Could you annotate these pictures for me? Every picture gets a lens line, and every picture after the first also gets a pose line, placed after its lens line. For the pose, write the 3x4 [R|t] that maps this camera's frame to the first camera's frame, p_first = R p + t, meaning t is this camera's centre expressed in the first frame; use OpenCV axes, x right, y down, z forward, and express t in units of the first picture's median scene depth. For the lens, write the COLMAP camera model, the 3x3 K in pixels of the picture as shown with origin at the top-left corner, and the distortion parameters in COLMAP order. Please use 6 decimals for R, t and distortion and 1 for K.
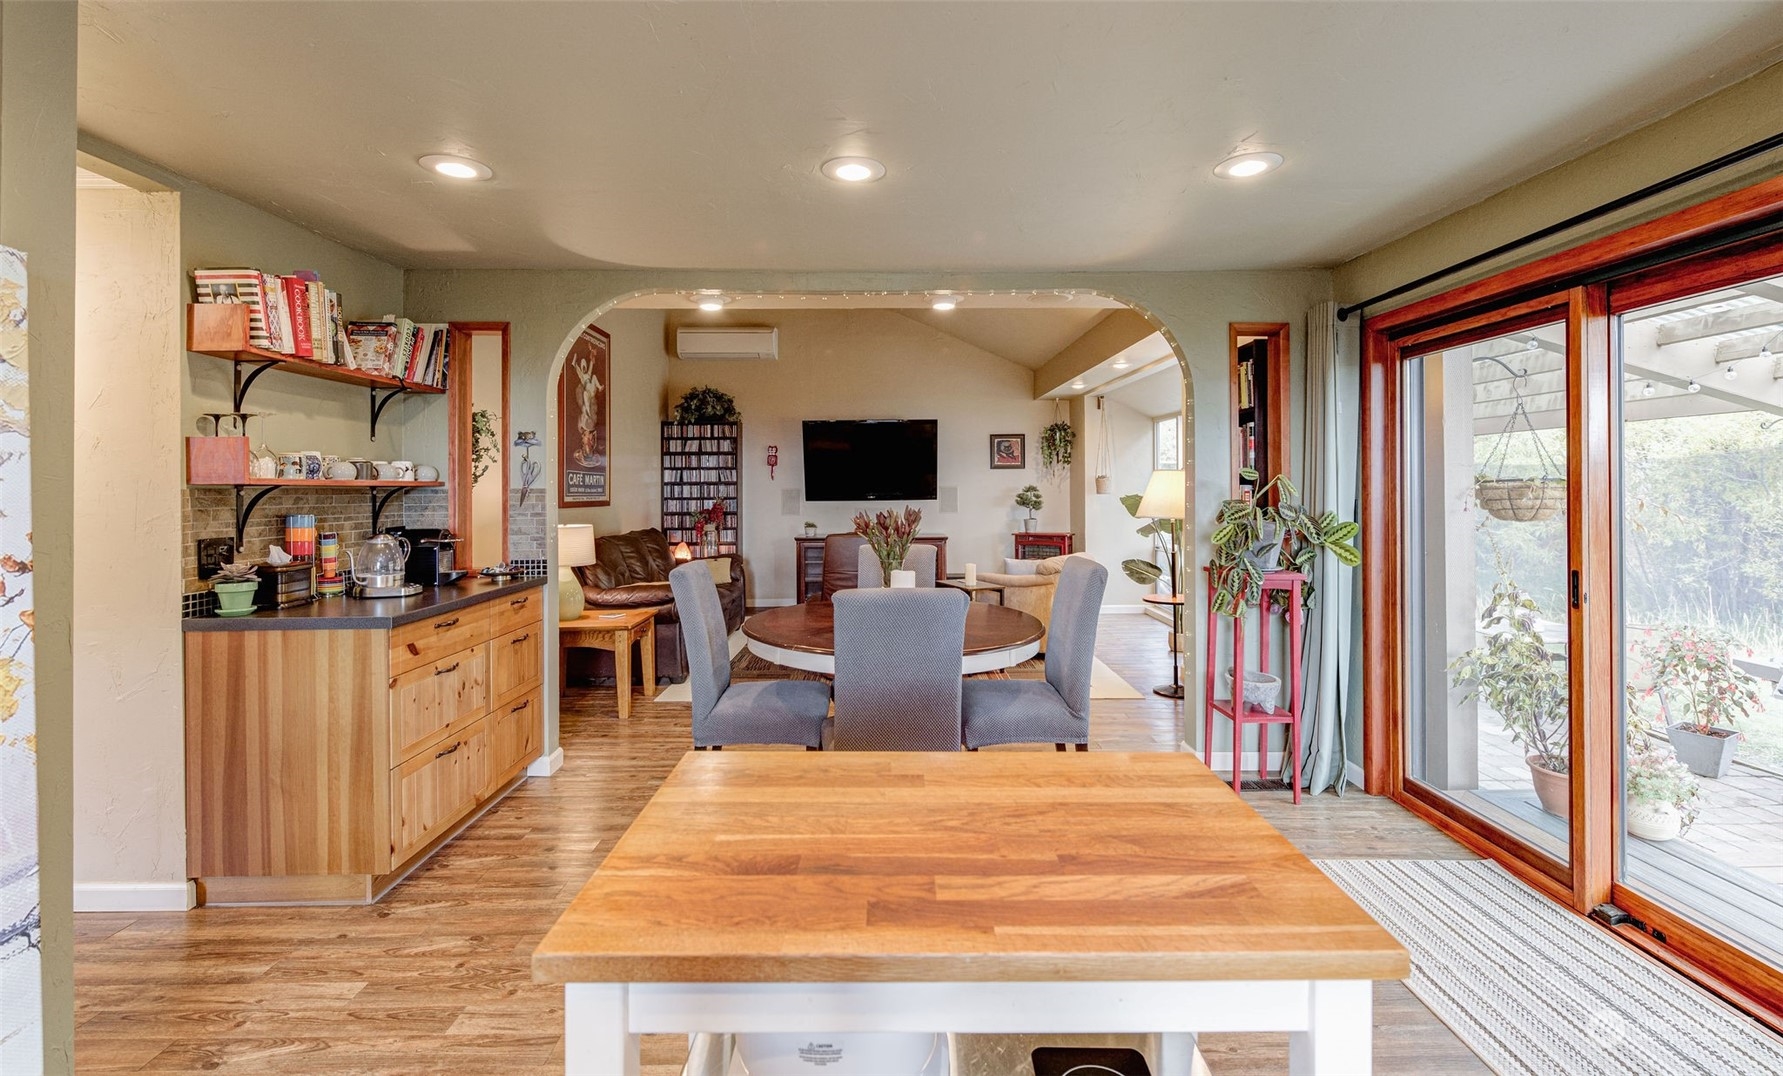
lens RADIAL K [[748.1, 0, 885.5], [0, 748.1, 497.7], [0, 0, 1]] dist [0.014420, -0.000019]
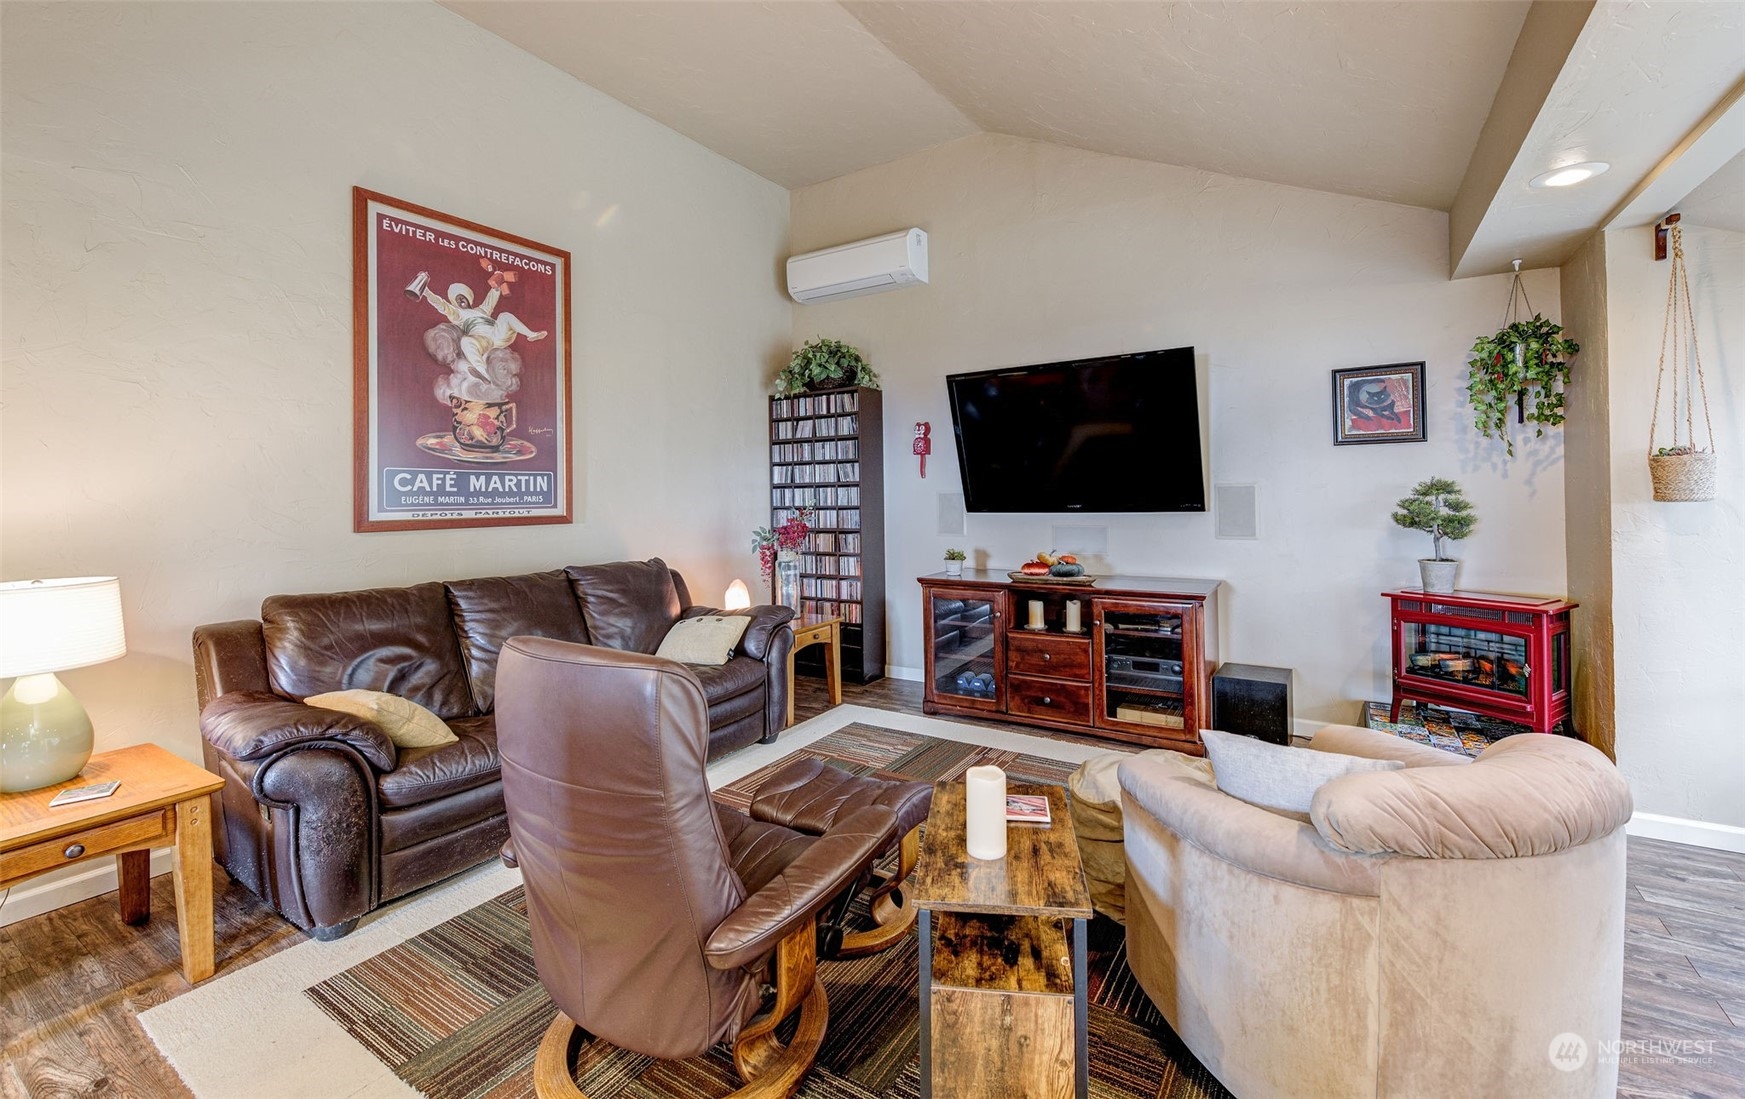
lens RADIAL K [[726.9, 0, 888.4], [0, 726.9, 493.6], [0, 0, 1]] dist [-0.000726, -0.000851]
pose [[0.852185, -0.007405, -0.523188, 0.143296], [0.003966, 0.999963, -0.007693, -0.006655], [0.523225, 0.004480, 0.852183, 0.487987]]
